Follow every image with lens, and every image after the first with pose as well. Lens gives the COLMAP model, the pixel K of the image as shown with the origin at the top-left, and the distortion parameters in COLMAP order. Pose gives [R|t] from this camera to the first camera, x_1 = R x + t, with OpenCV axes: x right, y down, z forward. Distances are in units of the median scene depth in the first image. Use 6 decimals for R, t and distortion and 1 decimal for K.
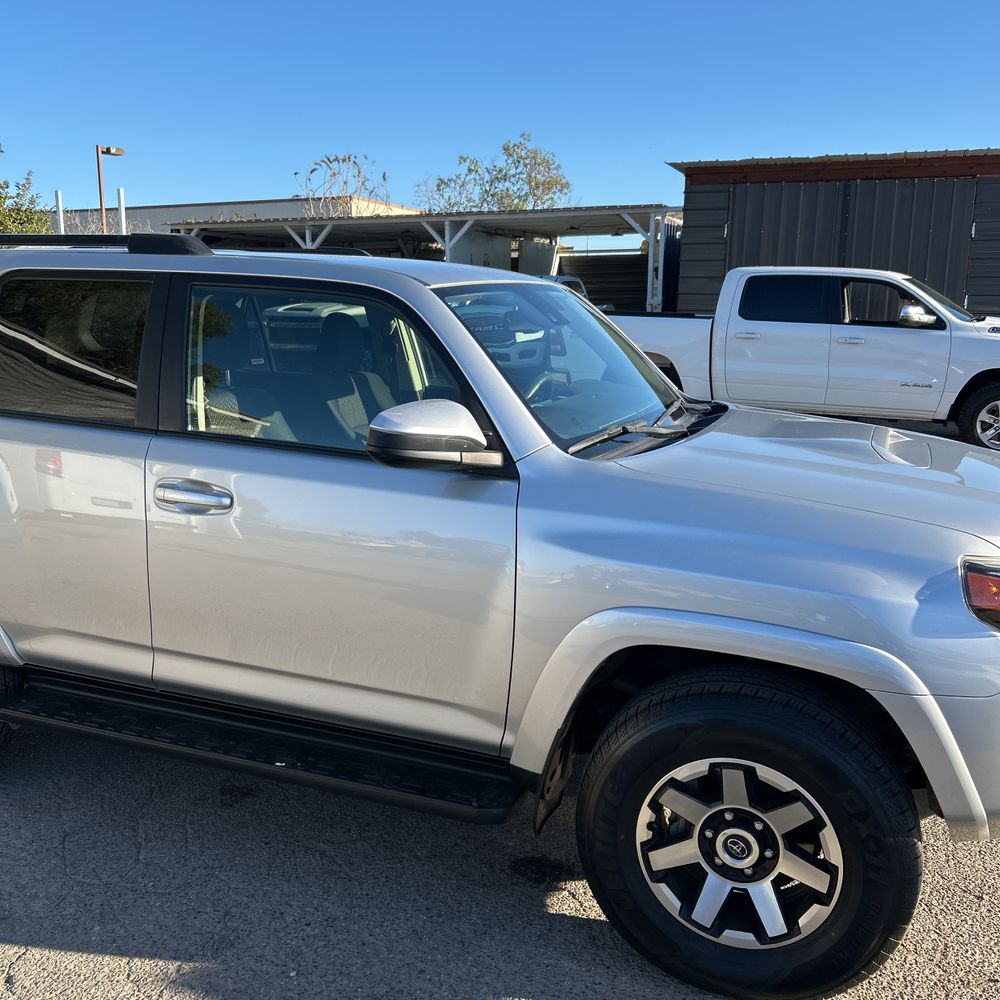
lens RADIAL K [[986.1, 0, 489.3], [0, 986.1, 498.7], [0, 0, 1]] dist [0.102319, -0.199089]
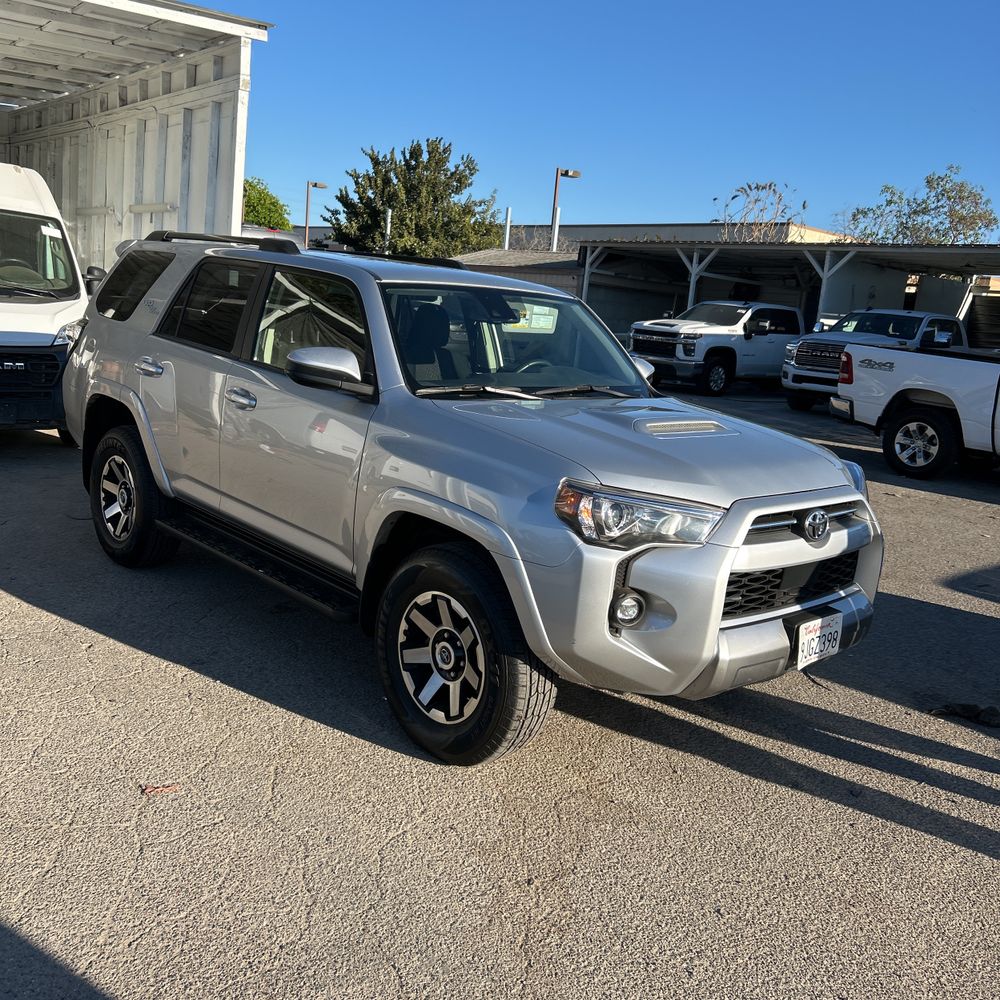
lens RADIAL K [[999.9, 0, 500.3], [0, 999.9, 484.8], [0, 0, 1]] dist [0.043707, -0.030657]
pose [[0.901800, 0.153704, -0.403896, 0.773136], [-0.168135, 0.985764, -0.000270, 0.066393], [0.398104, 0.068153, 0.914805, -0.334263]]
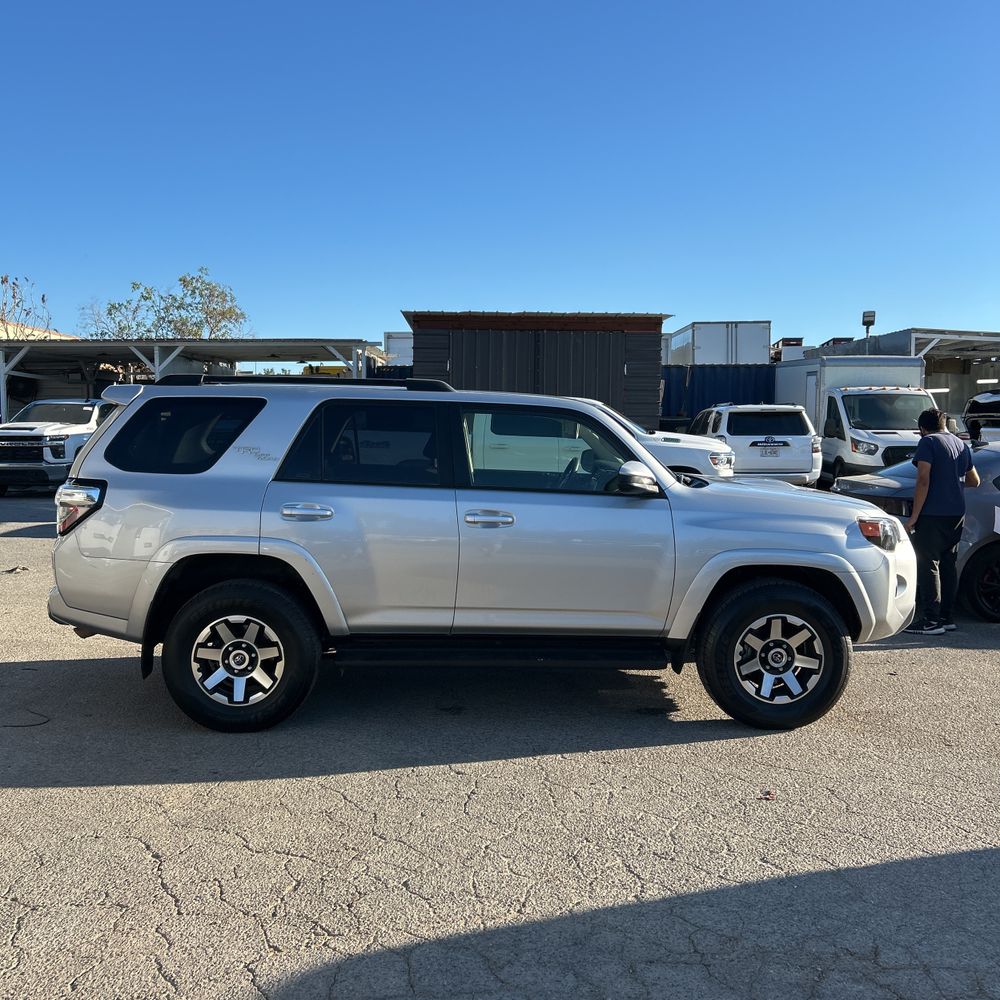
lens RADIAL K [[1004.1, 0, 483.6], [0, 1004.1, 498.0], [0, 0, 1]] dist [0.042040, -0.040126]
pose [[0.922331, -0.031047, 0.385152, -1.031209], [0.077445, 0.991395, -0.105542, 0.156906], [-0.378561, 0.127173, 0.916798, -0.729727]]
